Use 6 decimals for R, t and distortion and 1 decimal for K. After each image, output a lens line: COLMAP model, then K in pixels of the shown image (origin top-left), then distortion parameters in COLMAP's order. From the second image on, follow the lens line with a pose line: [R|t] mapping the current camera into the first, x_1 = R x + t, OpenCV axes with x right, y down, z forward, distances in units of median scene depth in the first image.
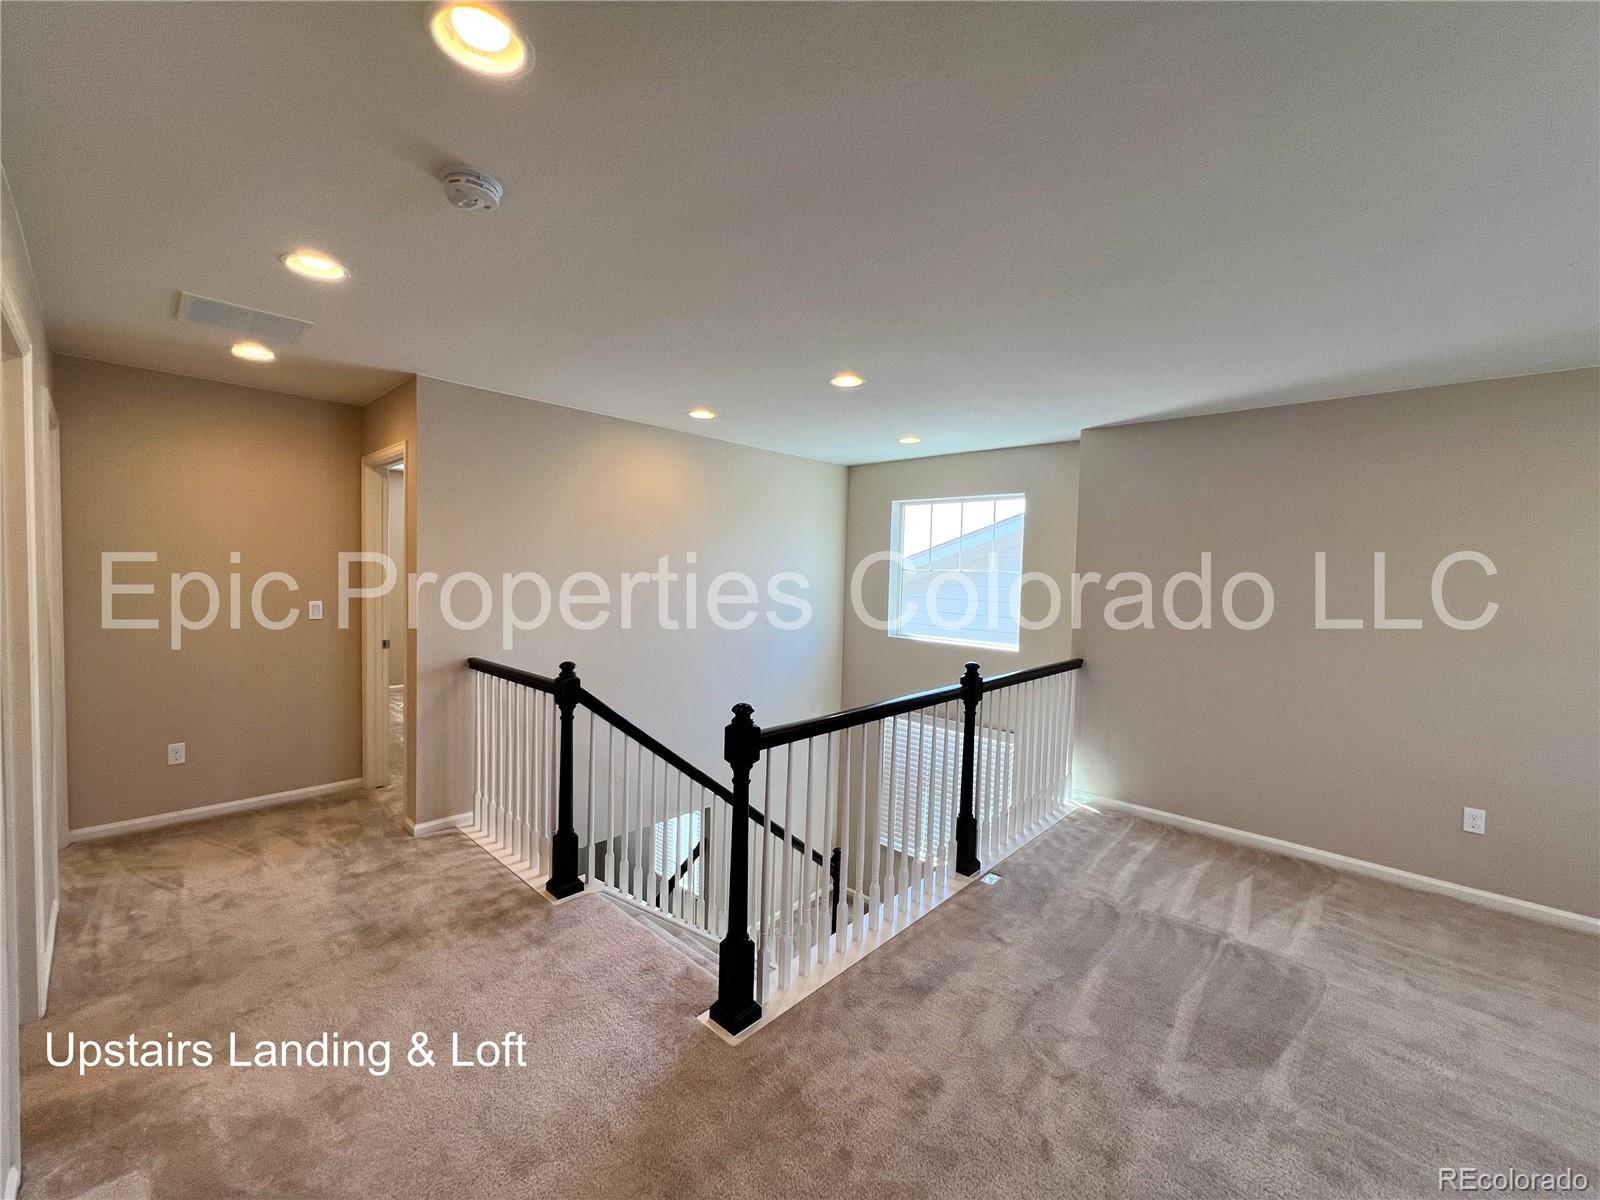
lens RADIAL K [[649.5, 0, 800.8], [0, 649.5, 598.0], [0, 0, 1]] dist [0.000518, 0.000389]
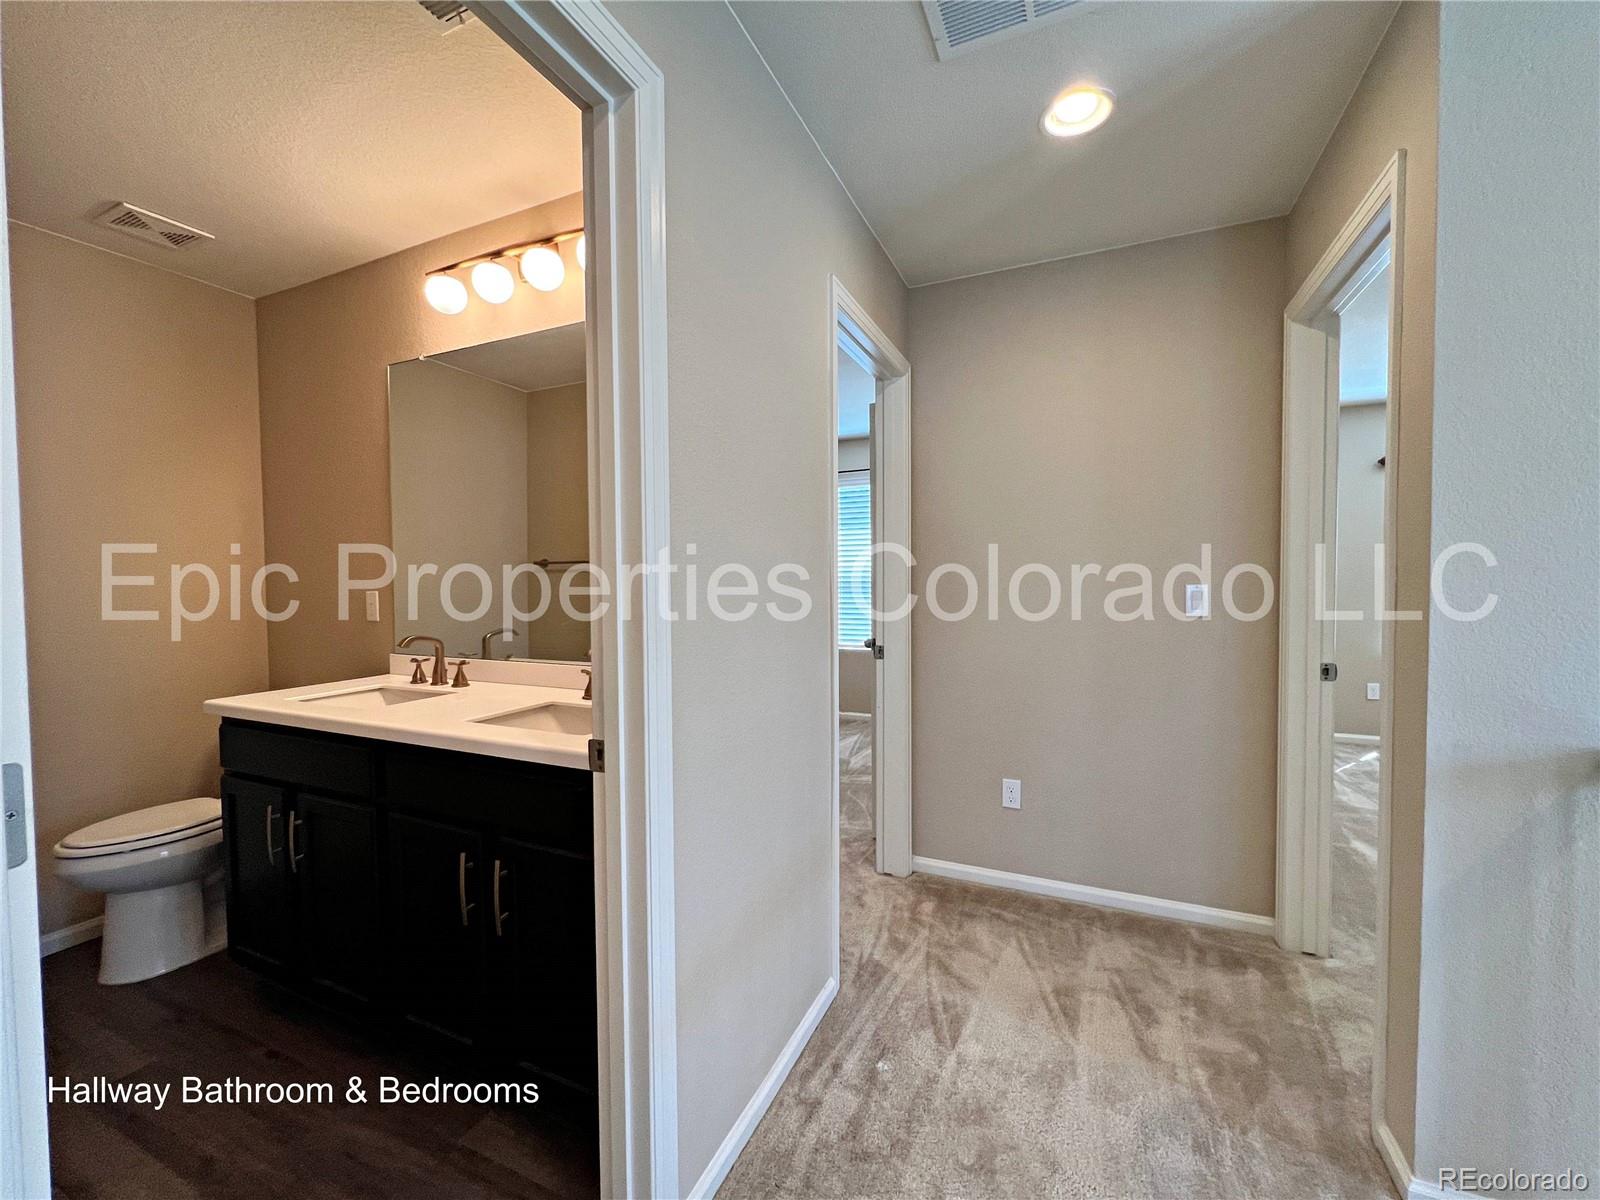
lens RADIAL K [[649.5, 0, 800.8], [0, 649.5, 598.0], [0, 0, 1]] dist [0.000518, 0.000389]
pose [[0.321133, -0.001999, -0.947032, -0.352330], [-0.026560, 0.999585, -0.011117, 0.036671], [0.946662, 0.028723, 0.320947, 0.541508]]
